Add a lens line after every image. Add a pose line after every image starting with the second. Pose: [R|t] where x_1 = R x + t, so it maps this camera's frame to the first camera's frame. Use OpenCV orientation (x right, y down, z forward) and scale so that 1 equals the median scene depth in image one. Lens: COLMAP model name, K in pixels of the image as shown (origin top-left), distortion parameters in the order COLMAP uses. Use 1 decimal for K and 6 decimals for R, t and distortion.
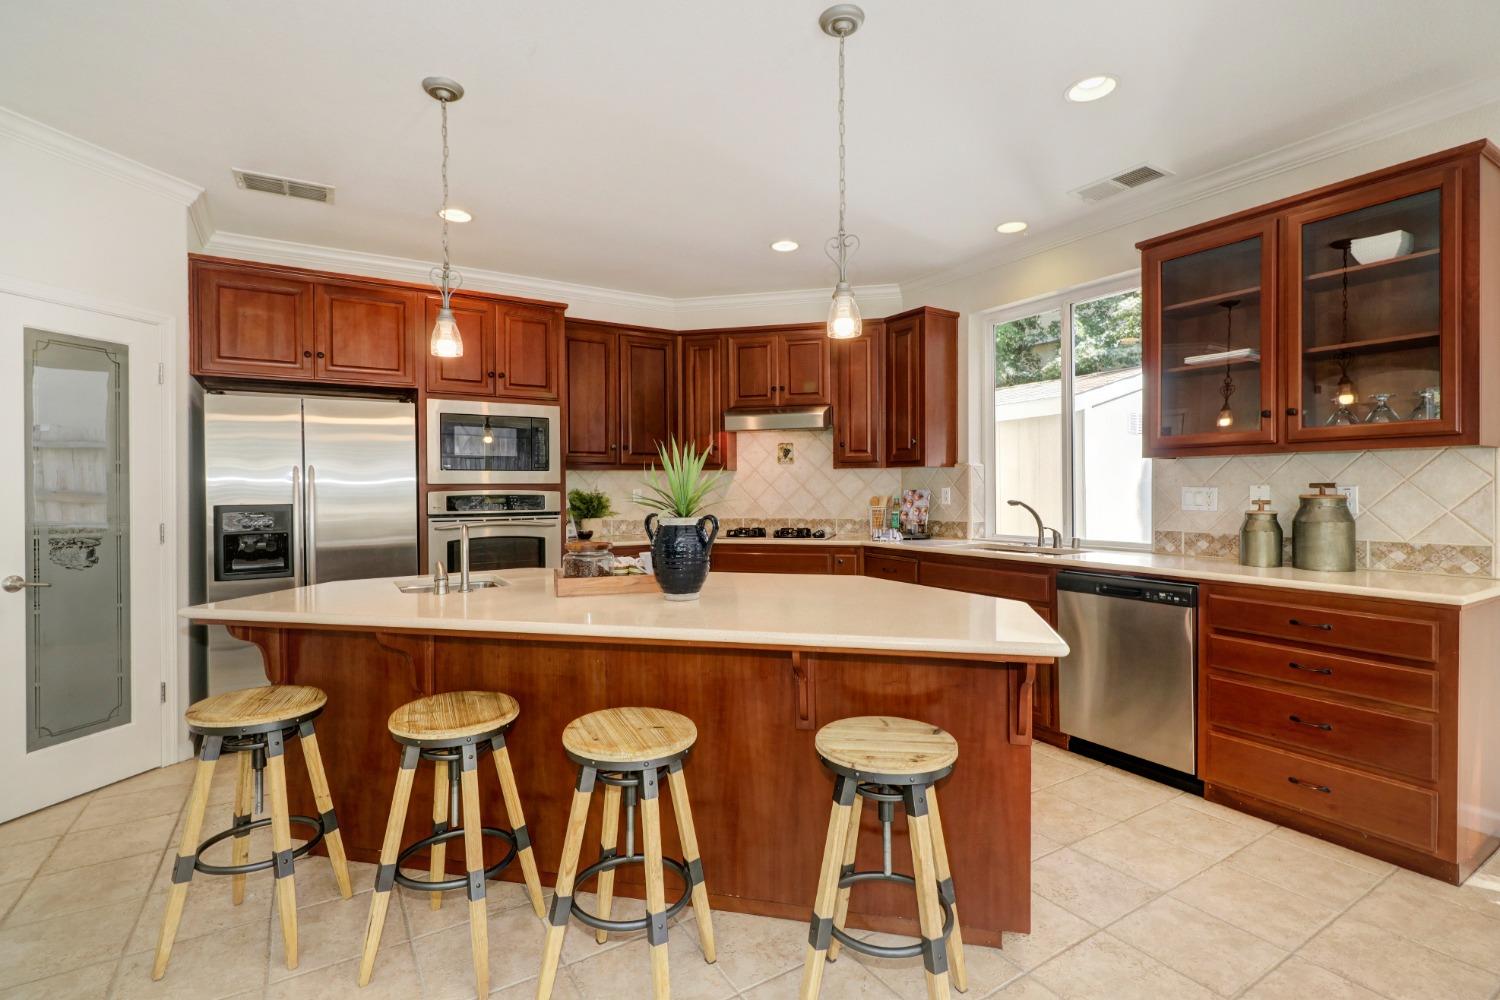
lens RADIAL K [[700.4, 0, 749.3], [0, 700.4, 493.4], [0, 0, 1]] dist [0.004004, -0.002075]
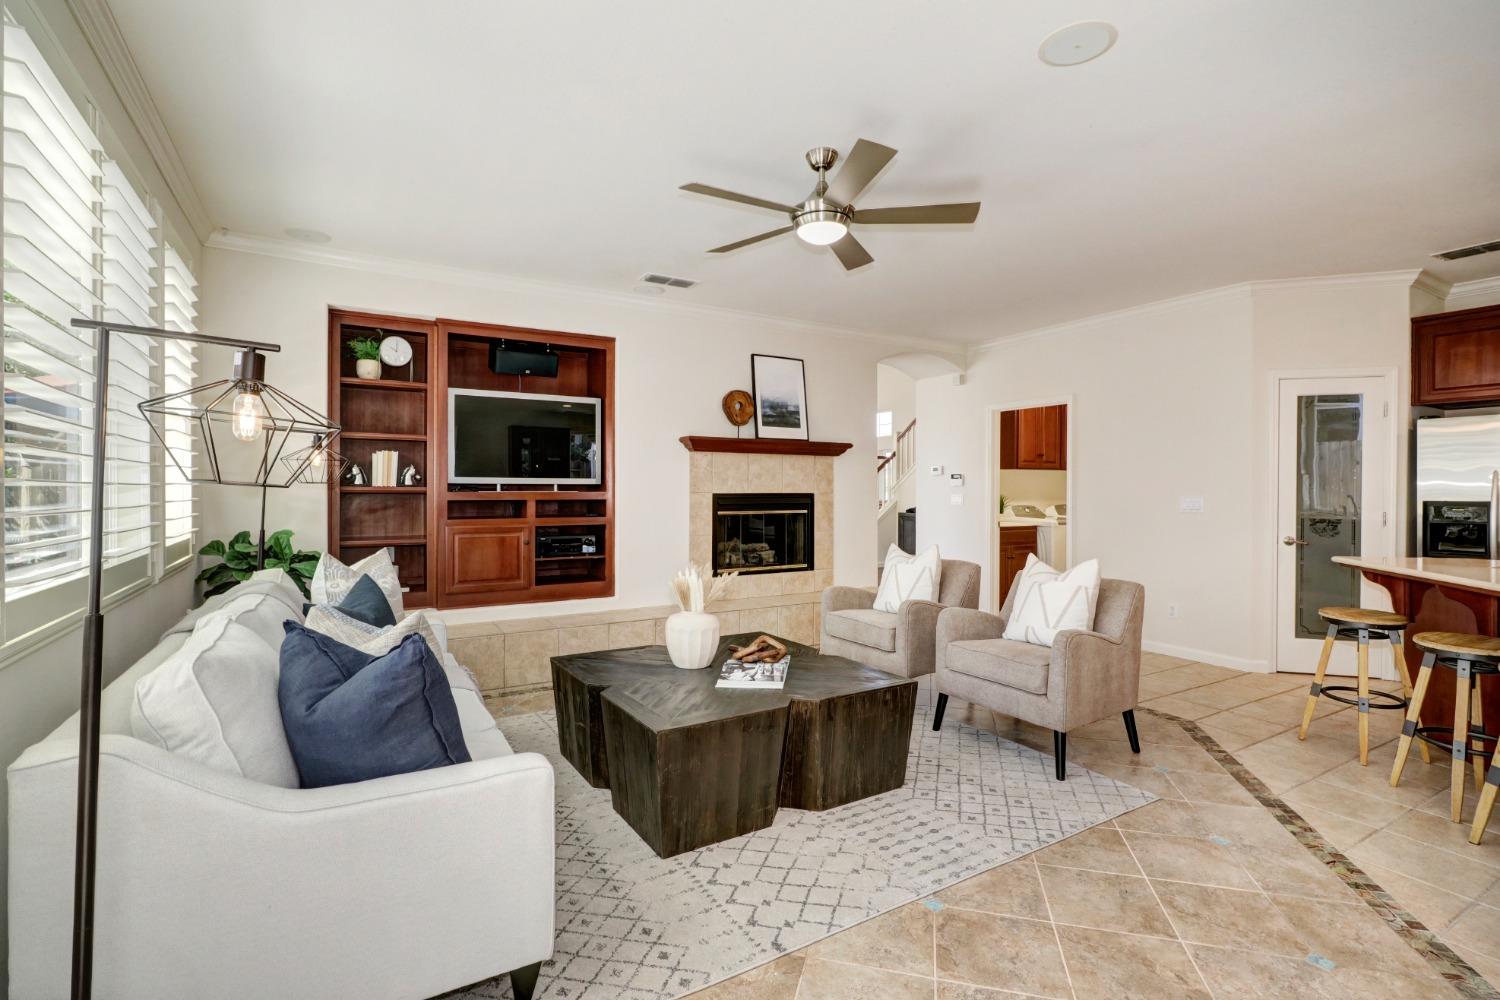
lens RADIAL K [[700.4, 0, 747.6], [0, 700.4, 489.8], [0, 0, 1]] dist [0.004004, -0.002075]
pose [[-0.022424, 0.010105, -0.999697, 0.635225], [-0.011834, 0.999876, 0.010373, -0.003240], [0.999679, 0.012063, -0.022302, -0.282847]]
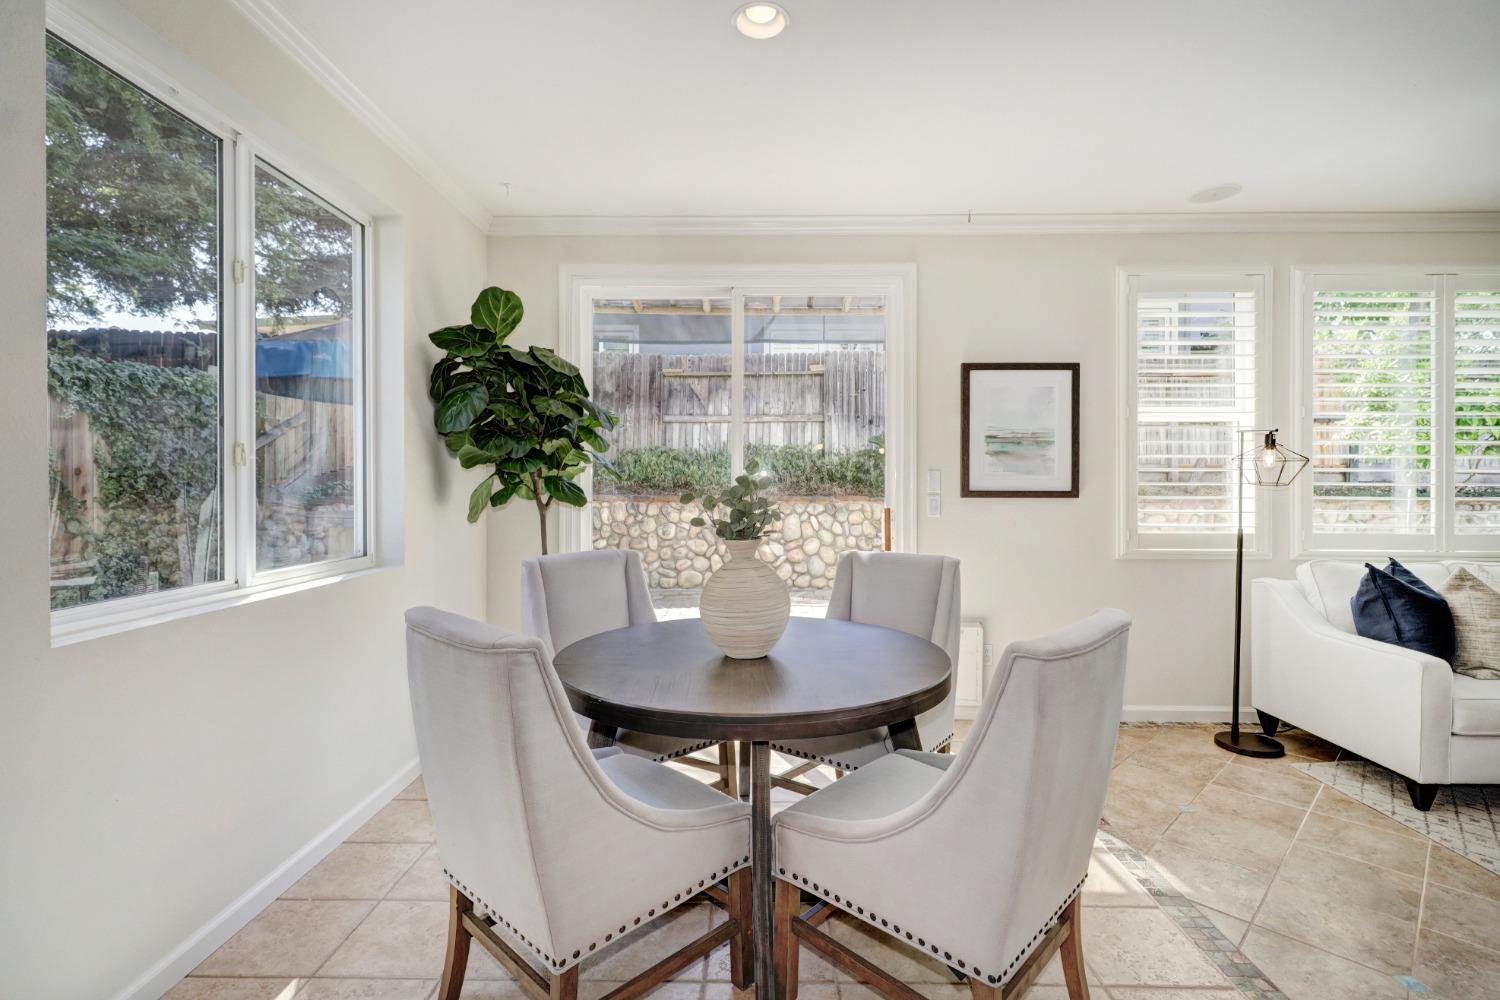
lens RADIAL K [[700.4, 0, 750.3], [0, 700.4, 485.0], [0, 0, 1]] dist [0.004004, -0.002075]
pose [[-0.846804, 0.005596, 0.531876, 0.351265], [0.008780, 0.999955, 0.003459, -0.008315], [-0.531833, 0.007600, -0.846815, 0.672486]]
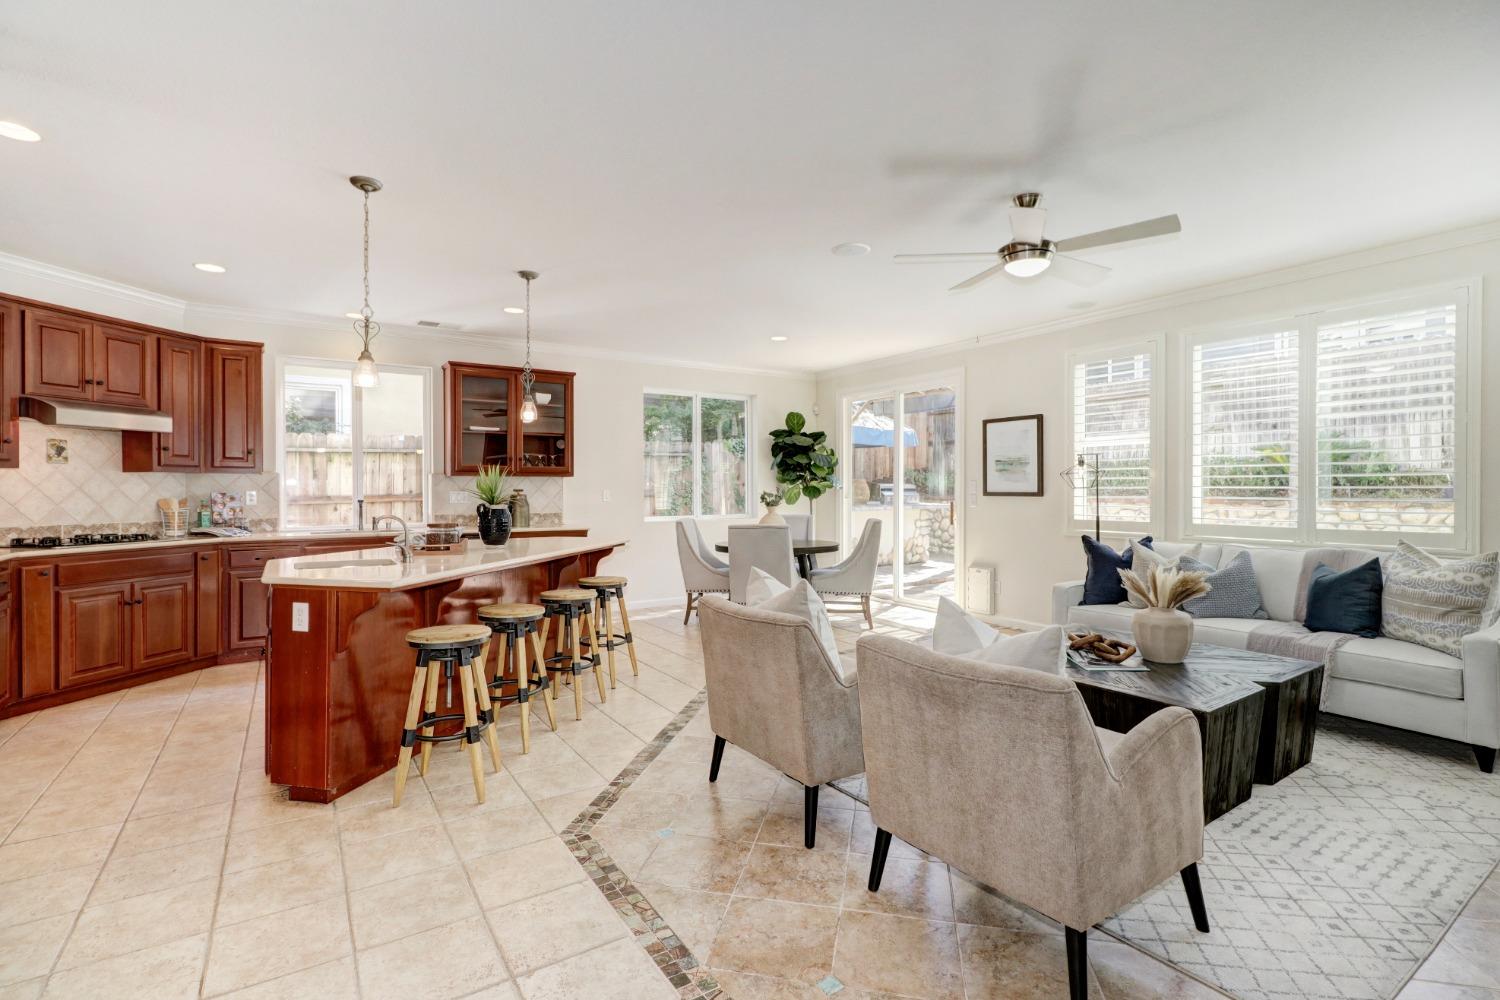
lens RADIAL K [[700.4, 0, 739.8], [0, 700.4, 494.8], [0, 0, 1]] dist [0.004004, -0.002075]
pose [[-0.017819, 0.000327, 0.999841, -1.354790], [0.009642, 0.999954, -0.000156, 0.009080], [-0.999795, 0.009638, -0.017821, 0.254267]]
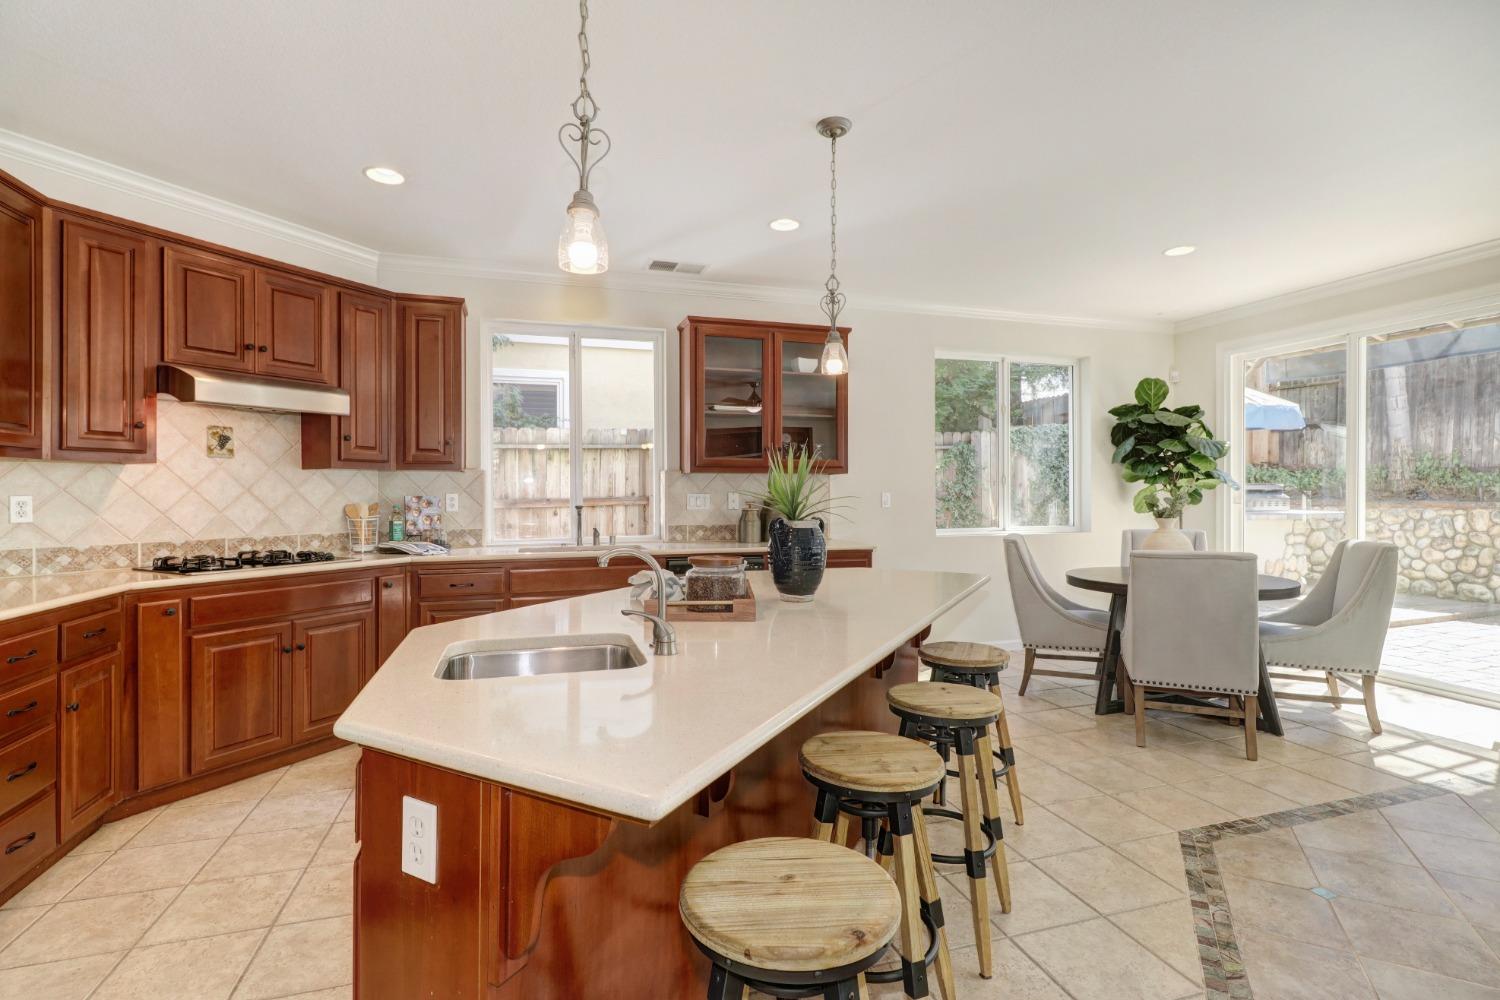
lens RADIAL K [[700.4, 0, 740.1], [0, 700.4, 494.4], [0, 0, 1]] dist [0.004004, -0.002075]
pose [[0.254701, 0.002217, 0.967017, -0.756976], [0.007254, 0.999965, -0.004203, -0.000865], [-0.966993, 0.008085, 0.254676, 0.555401]]
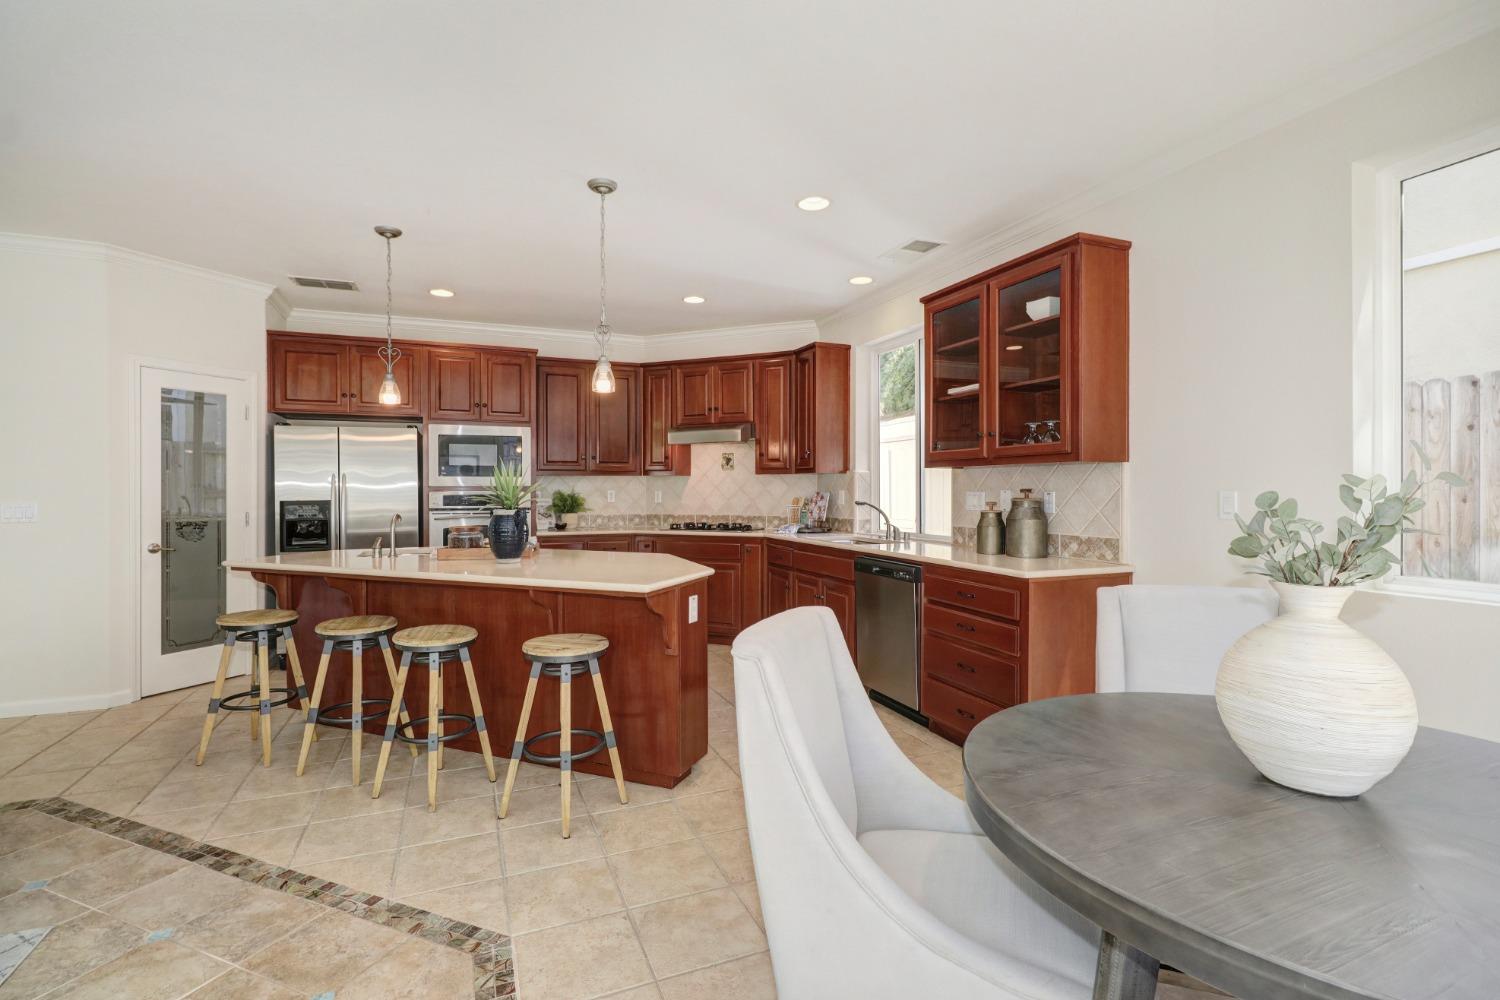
lens RADIAL K [[700.4, 0, 748.0], [0, 700.4, 490.3], [0, 0, 1]] dist [0.004004, -0.002075]
pose [[0.986283, 0.004501, -0.165003, 0.457358], [-0.005421, 0.999972, -0.005128, -0.002631], [0.164976, 0.005952, 0.986280, -0.295975]]
